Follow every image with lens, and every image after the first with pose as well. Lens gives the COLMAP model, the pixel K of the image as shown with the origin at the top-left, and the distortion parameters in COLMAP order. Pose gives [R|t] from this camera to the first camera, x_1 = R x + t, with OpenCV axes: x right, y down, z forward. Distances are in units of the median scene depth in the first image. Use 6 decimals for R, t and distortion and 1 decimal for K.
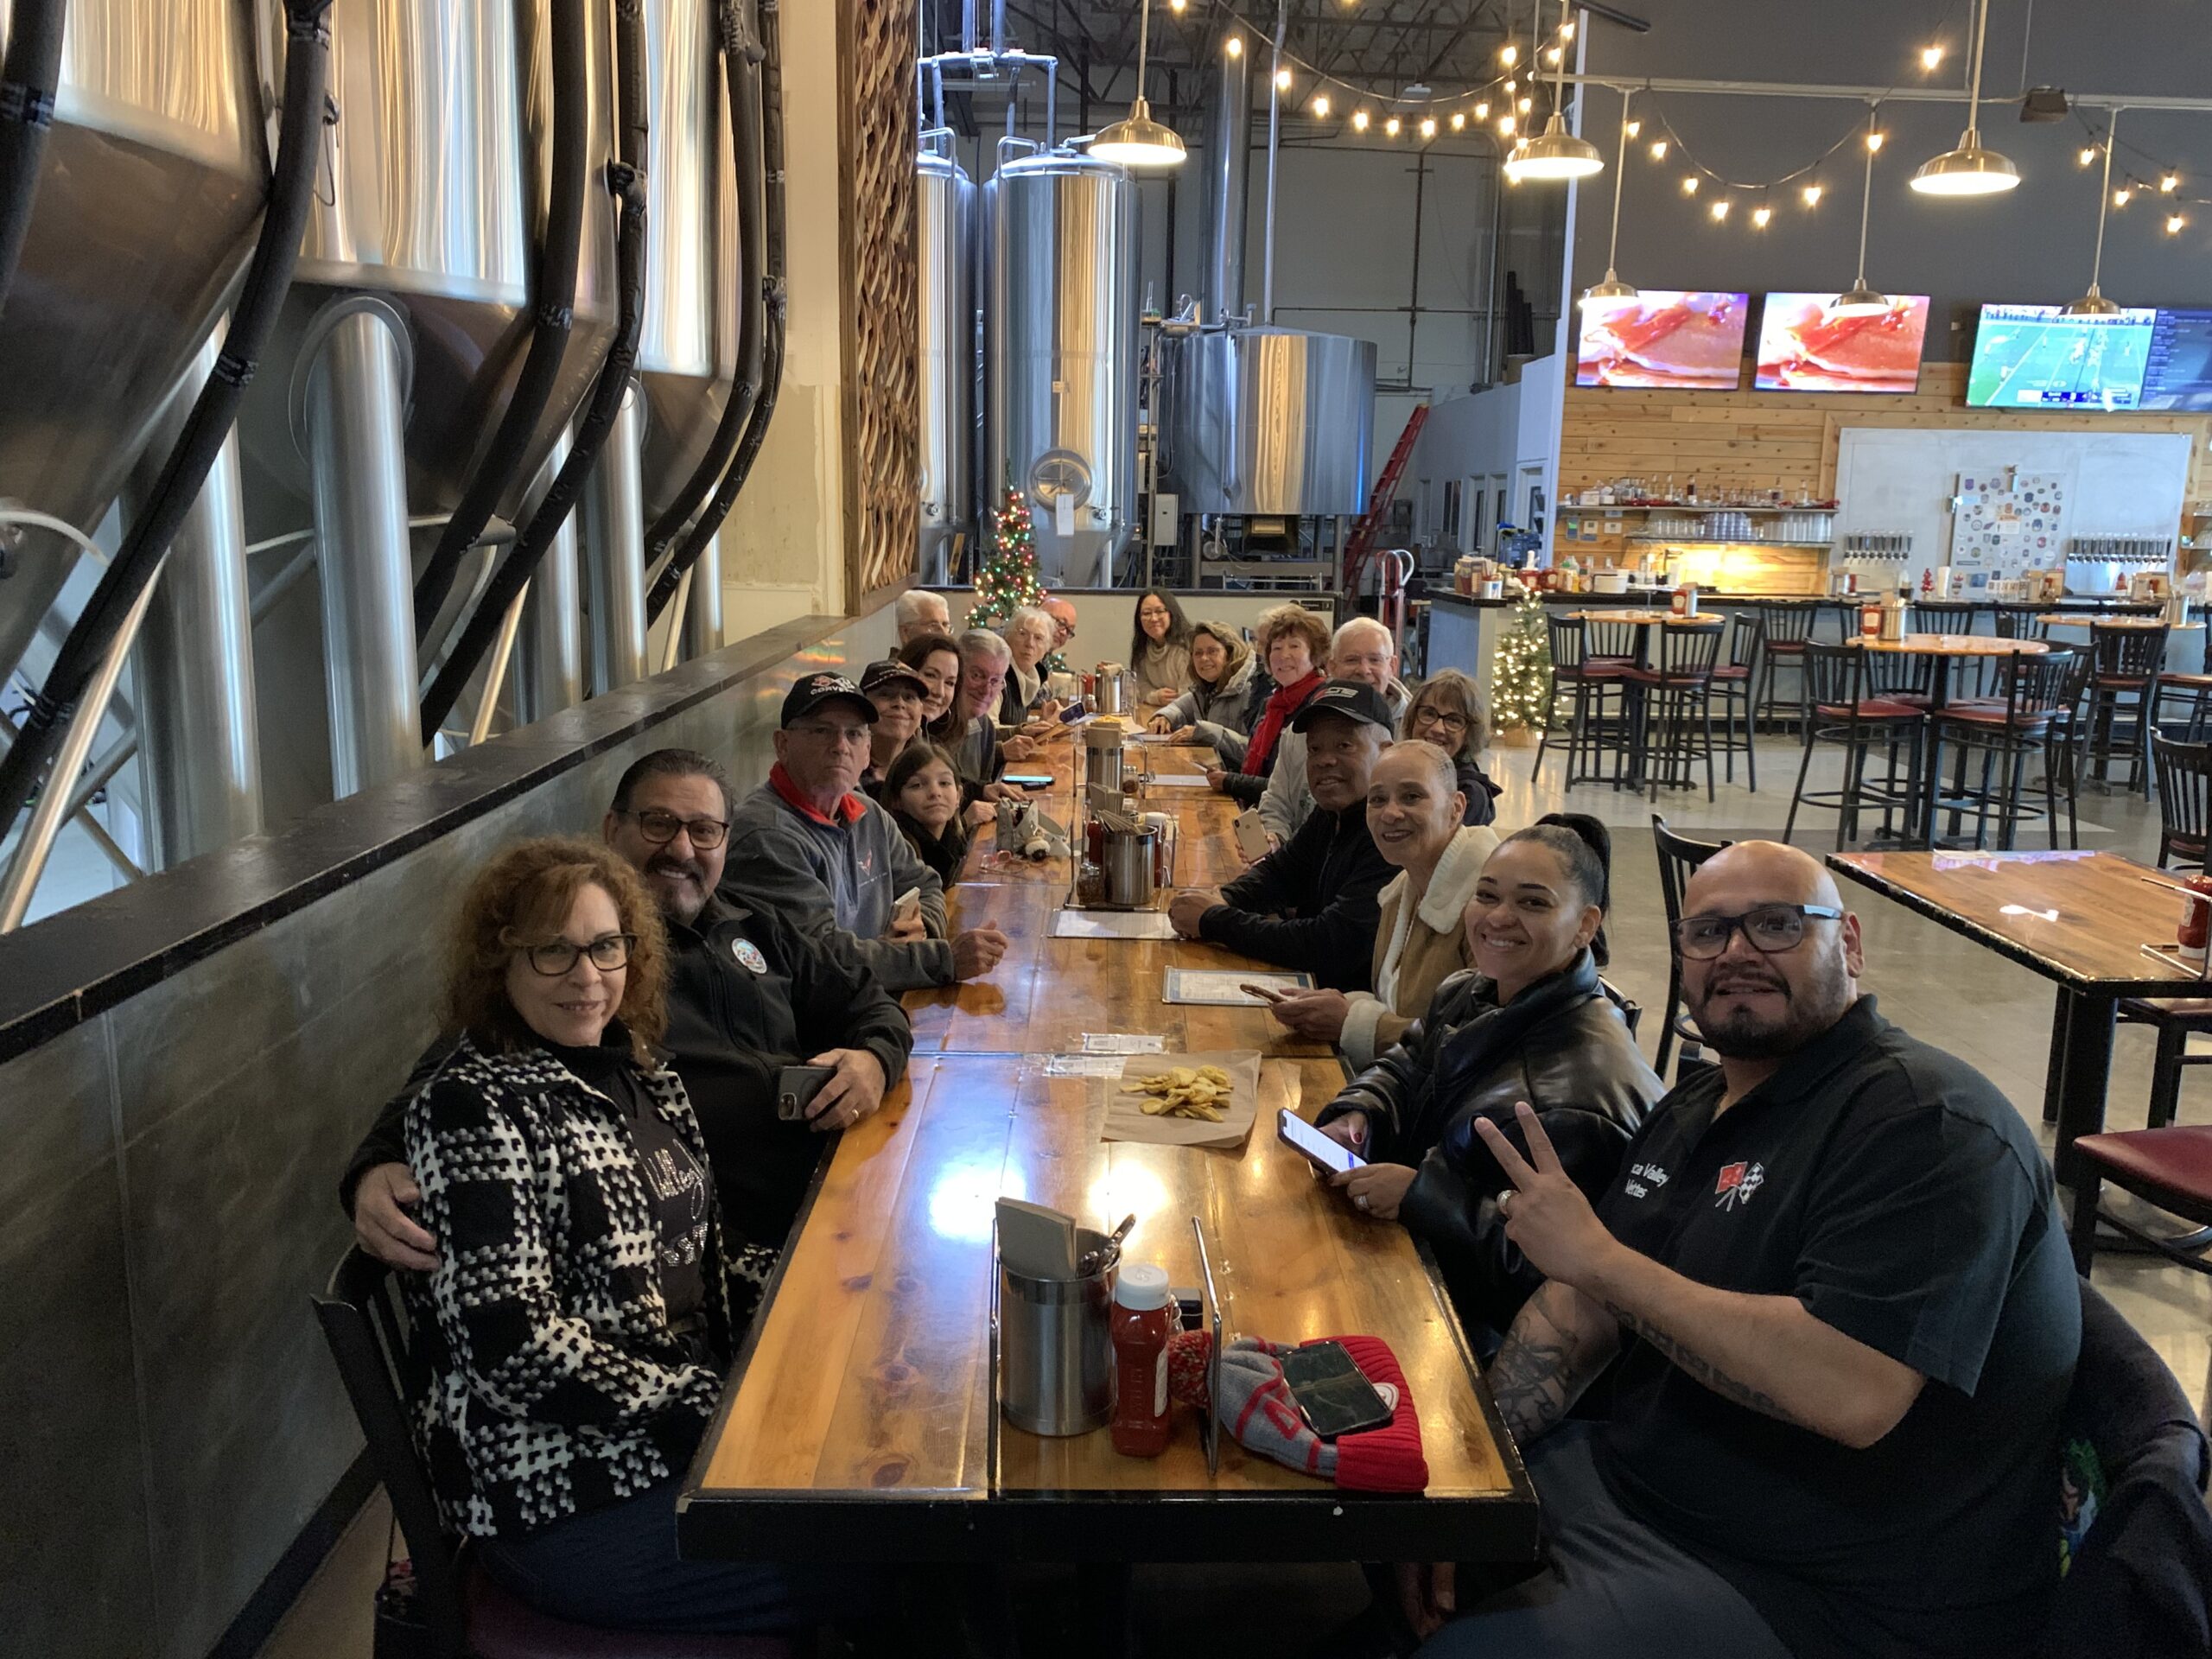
lens RADIAL K [[1699.3, 0, 1105.6], [0, 1699.3, 826.0], [0, 0, 1]] dist [0.008282, -0.001278]
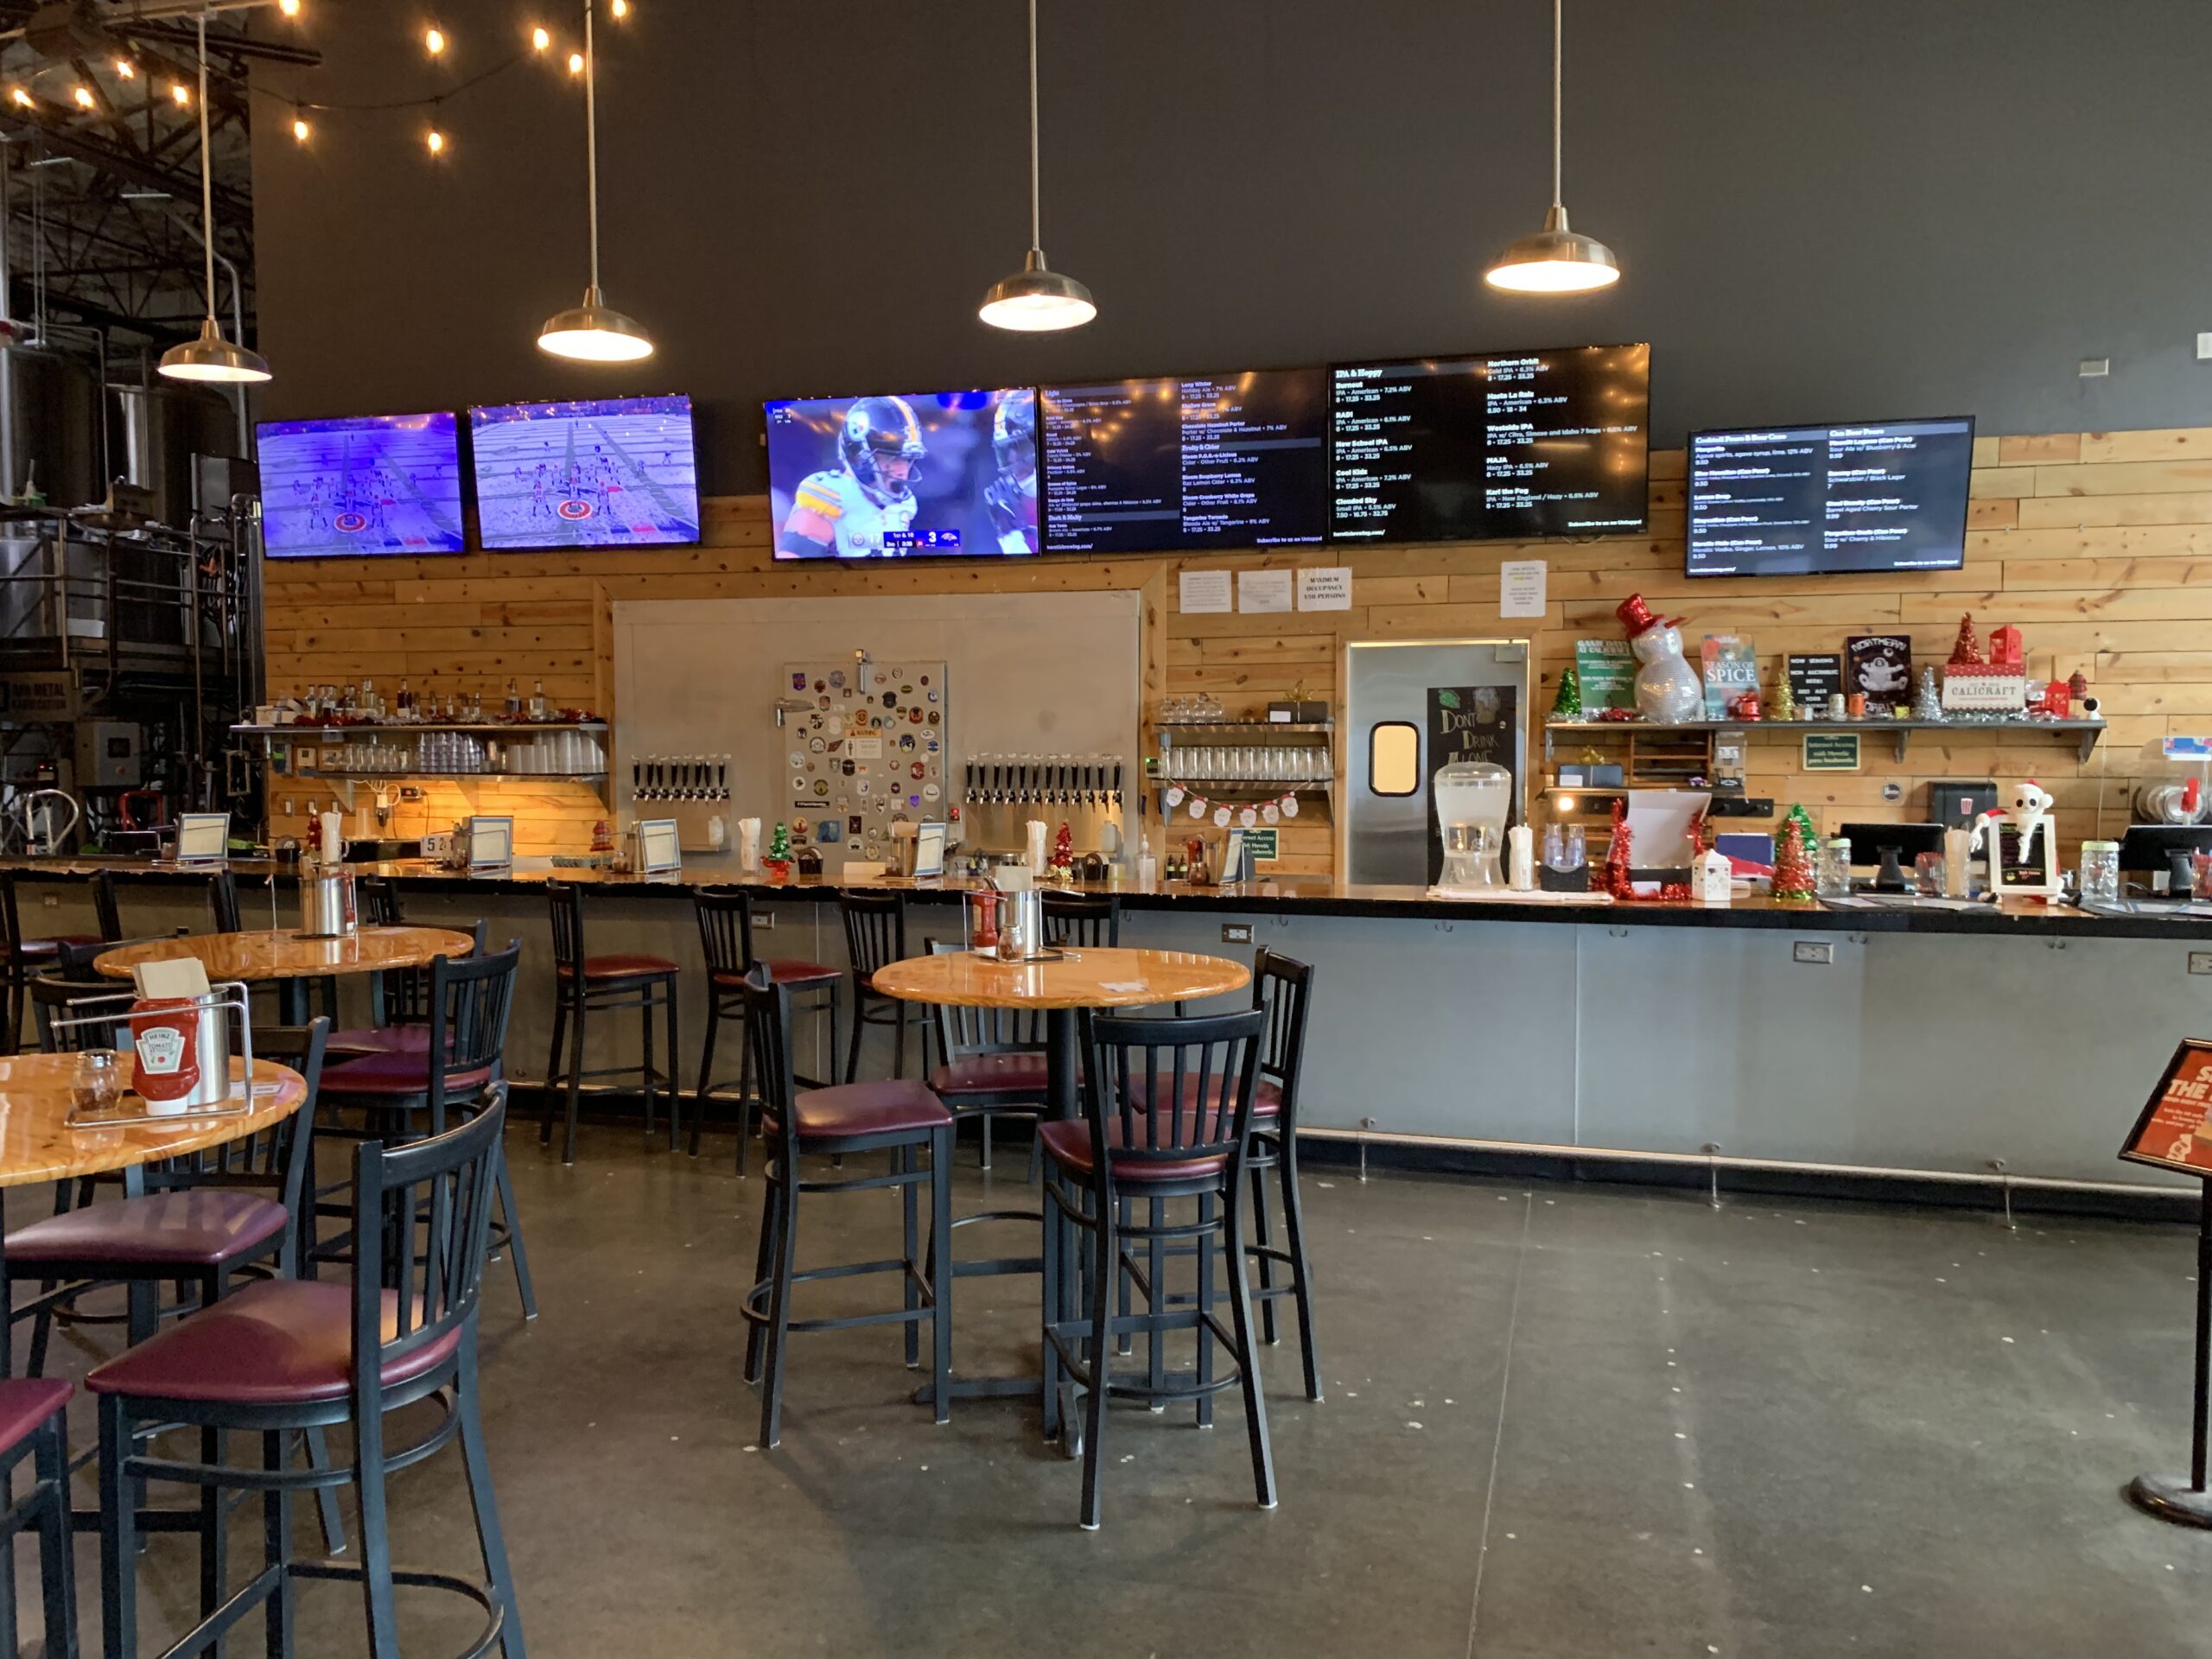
lens RADIAL K [[1699.3, 0, 1106.3], [0, 1699.3, 826.7], [0, 0, 1]] dist [0.008282, -0.001278]
pose [[0.963199, -0.005159, -0.268739, 0.781861], [-0.030384, 0.991317, -0.127934, -0.069749], [0.267065, 0.131391, 0.954679, 0.433698]]
